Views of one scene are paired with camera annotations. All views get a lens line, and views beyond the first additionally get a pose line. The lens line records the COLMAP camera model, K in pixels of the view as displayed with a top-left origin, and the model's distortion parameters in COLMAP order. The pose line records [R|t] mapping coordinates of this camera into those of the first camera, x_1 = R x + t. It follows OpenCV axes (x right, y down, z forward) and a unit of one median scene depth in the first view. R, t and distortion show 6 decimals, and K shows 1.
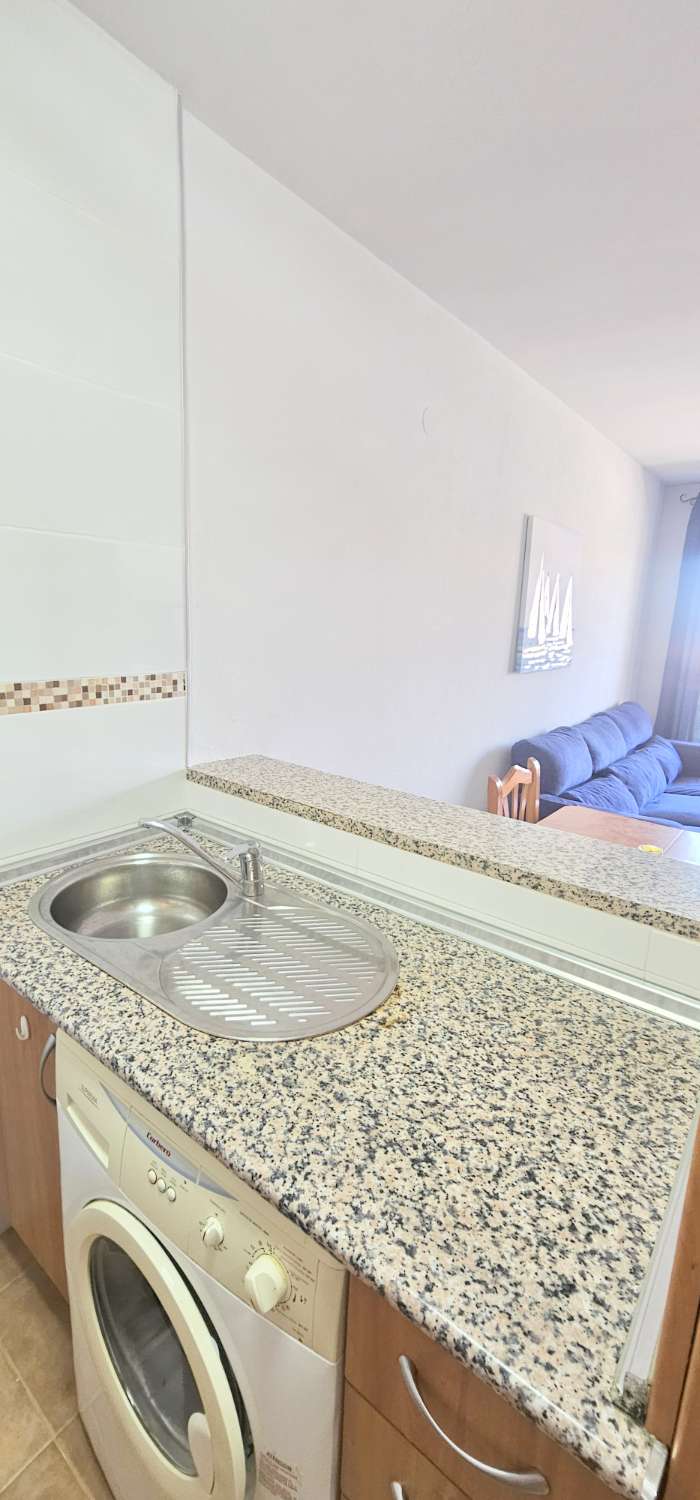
lens RADIAL K [[615.4, 0, 346.9], [0, 615.4, 756.6], [0, 0, 1]] dist [-0.003901, 0.000380]
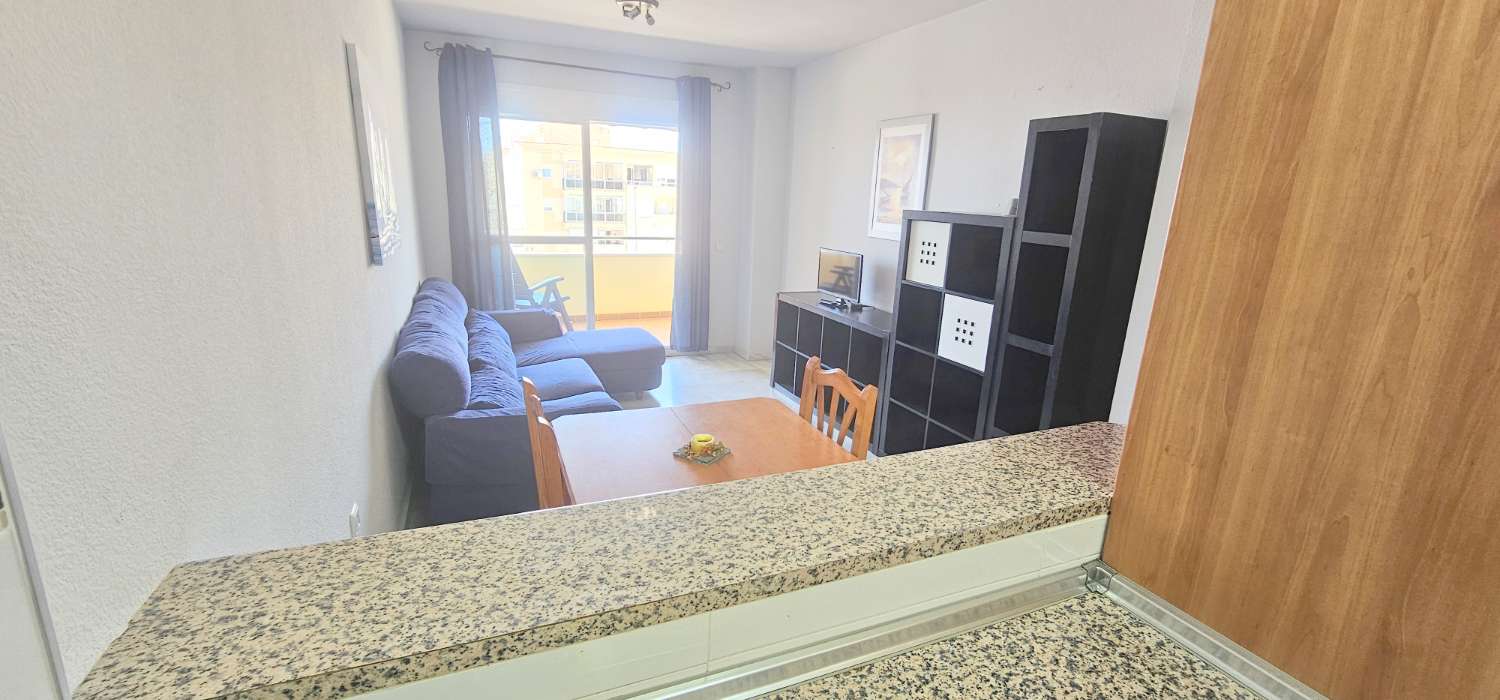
lens RADIAL K [[615.4, 0, 749.1], [0, 615.4, 352.5], [0, 0, 1]] dist [-0.003901, 0.000380]
pose [[0.467450, -0.237284, 0.851579, -0.426870], [0.179700, 0.968696, 0.171277, -0.214851], [-0.865563, 0.072965, 0.495457, 0.698961]]
